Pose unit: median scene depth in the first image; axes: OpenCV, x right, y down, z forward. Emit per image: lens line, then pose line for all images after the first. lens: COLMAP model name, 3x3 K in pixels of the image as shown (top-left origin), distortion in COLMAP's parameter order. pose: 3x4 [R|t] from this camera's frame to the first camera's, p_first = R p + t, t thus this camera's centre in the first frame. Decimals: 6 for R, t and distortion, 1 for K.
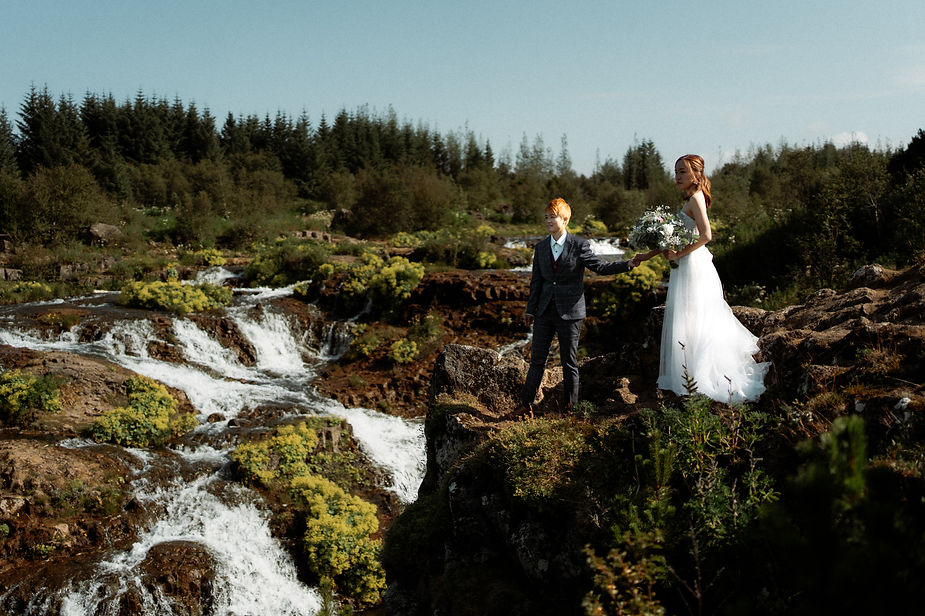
lens RADIAL K [[925.3, 0, 462.5], [0, 925.3, 308.0], [0, 0, 1]] dist [-0.003857, 0.008136]
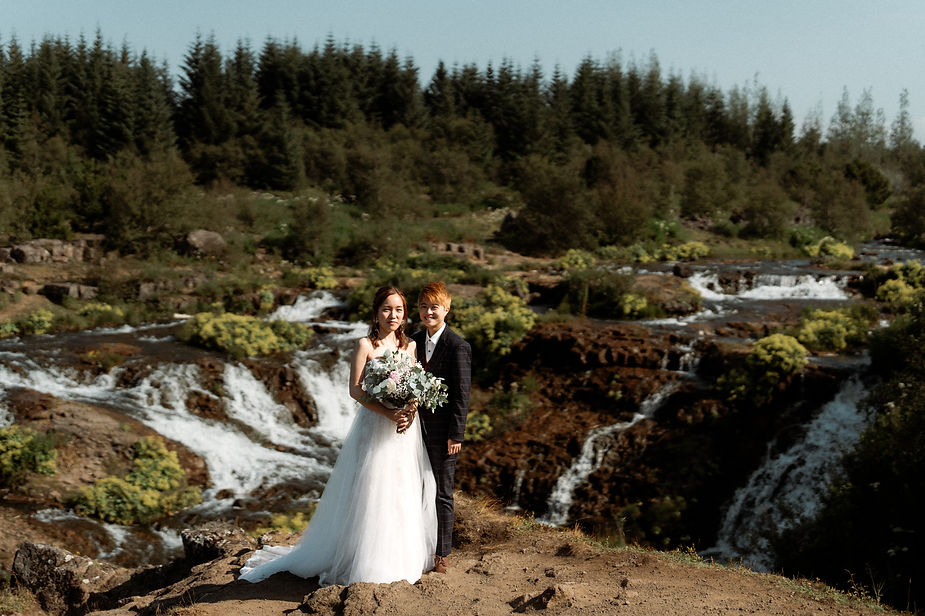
lens RADIAL K [[1254.9, 0, 462.5], [0, 1254.9, 308.0], [0, 0, 1]] dist [-0.012236, 0.002970]
pose [[0.967705, 0.053504, -0.246340, 0.168640], [-0.053615, 0.998542, 0.006263, -0.055355], [0.246316, 0.007147, 0.969163, -0.063414]]
